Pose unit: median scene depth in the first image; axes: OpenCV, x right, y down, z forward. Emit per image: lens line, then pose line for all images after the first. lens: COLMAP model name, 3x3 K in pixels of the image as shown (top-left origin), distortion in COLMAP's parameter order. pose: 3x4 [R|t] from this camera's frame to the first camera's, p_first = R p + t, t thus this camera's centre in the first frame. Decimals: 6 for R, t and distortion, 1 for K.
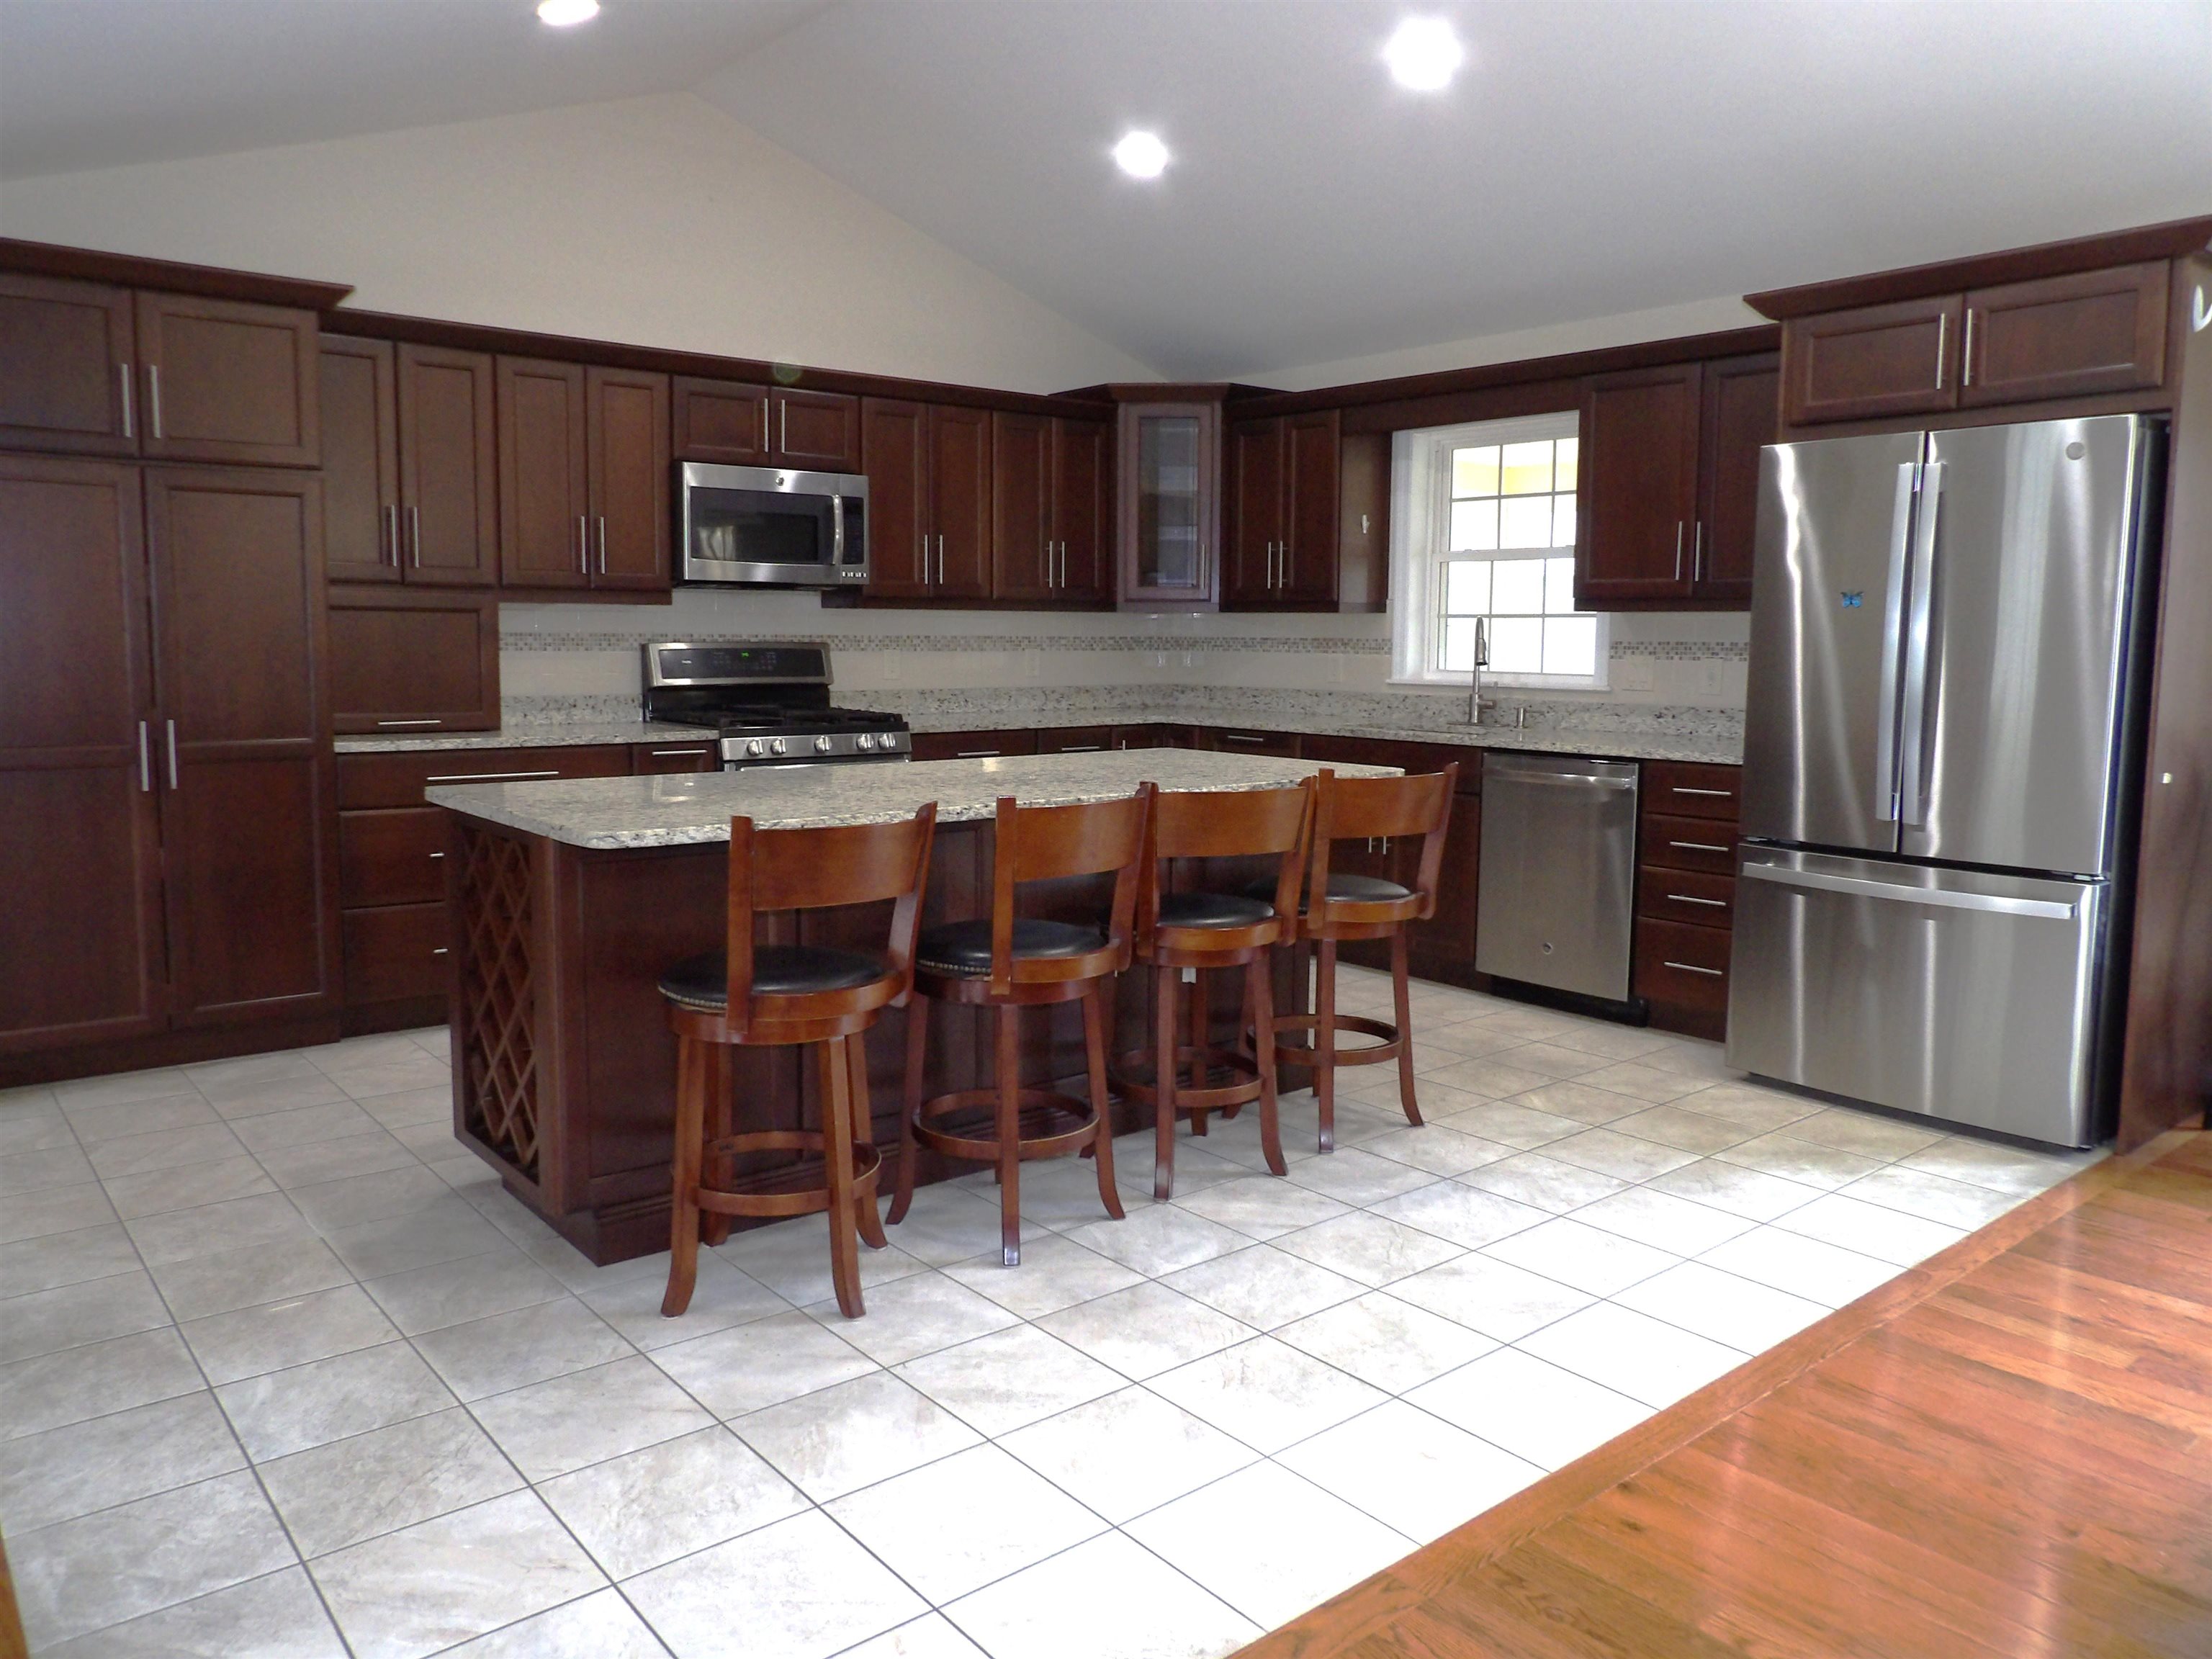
lens RADIAL K [[1579.0, 0, 1100.3], [0, 1579.0, 794.0], [0, 0, 1]] dist [-0.039810, 0.033557]
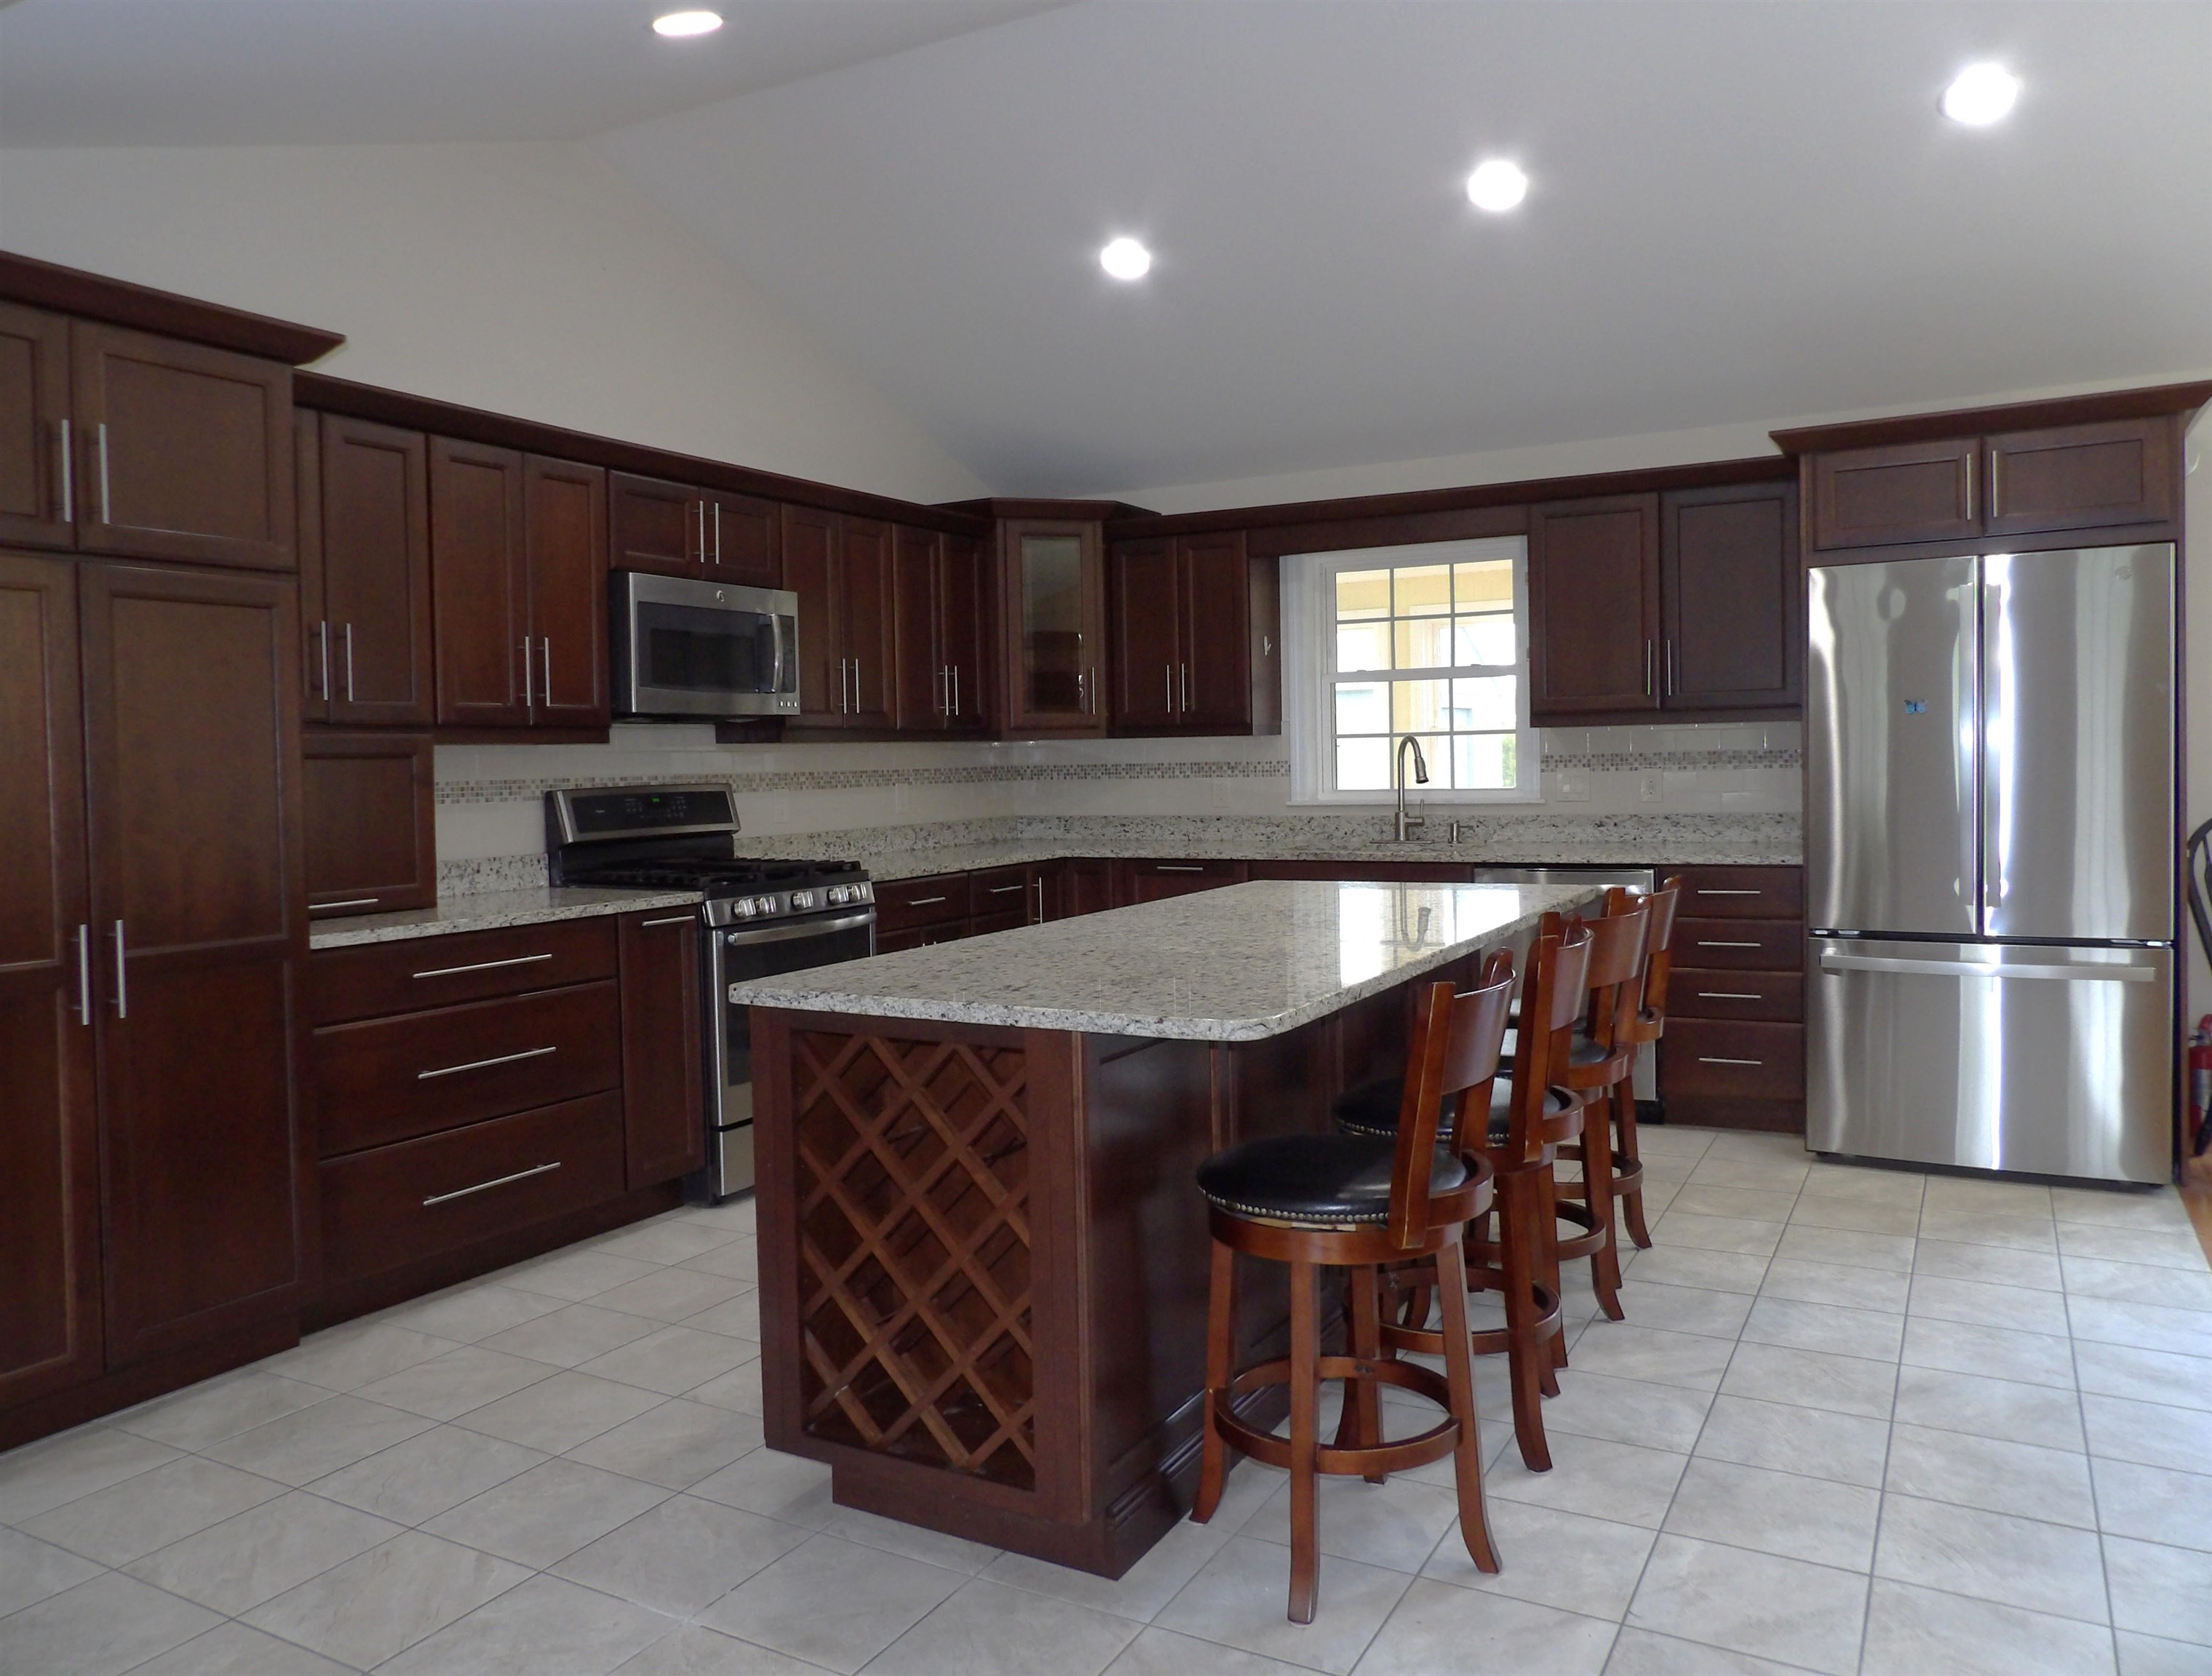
lens RADIAL K [[1598.0, 0, 1128.5], [0, 1598.0, 796.2], [0, 0, 1]] dist [-0.009335, 0.000865]
pose [[0.926903, -0.037554, 0.373418, -0.336747], [0.067206, 0.995507, -0.066703, -0.018818], [-0.369235, 0.086923, 0.925262, 0.129877]]
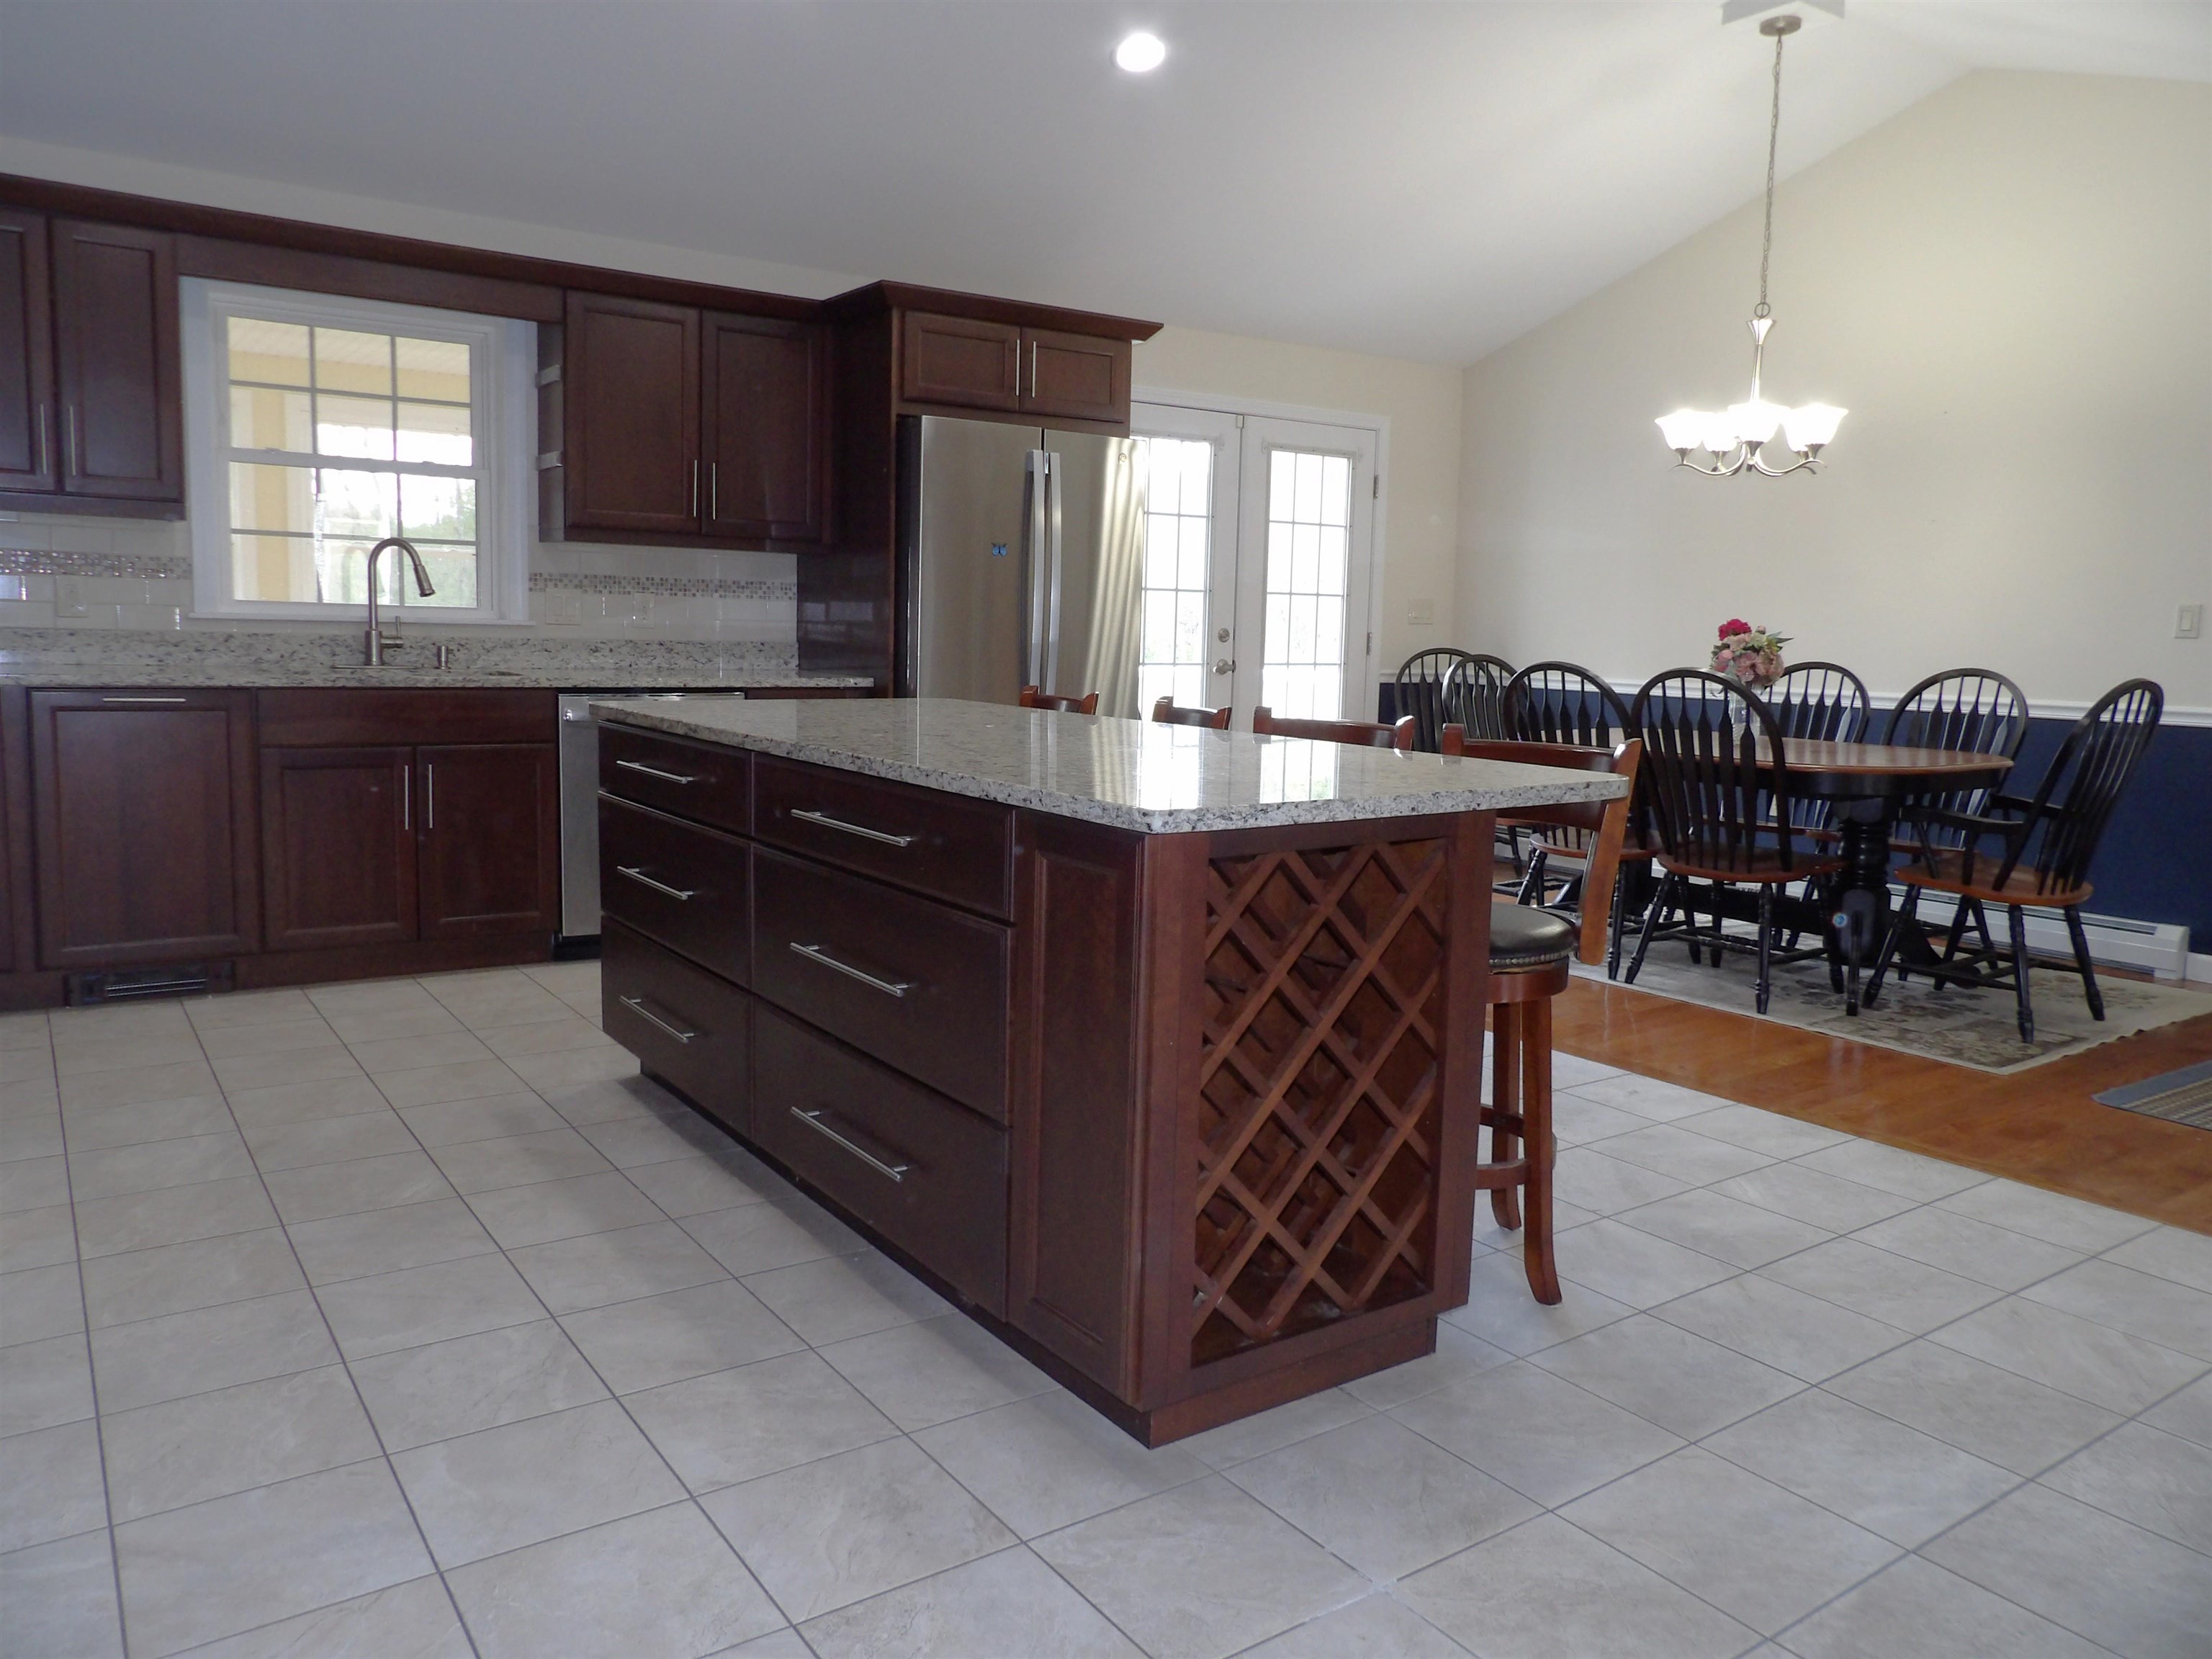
lens RADIAL K [[1579.0, 0, 1100.3], [0, 1579.0, 794.0], [0, 0, 1]] dist [-0.039810, 0.033557]
pose [[0.080871, -0.110259, 0.990607, -0.615366], [0.071259, 0.991959, 0.104592, -0.041134], [-0.994174, 0.062131, 0.088078, 0.608963]]
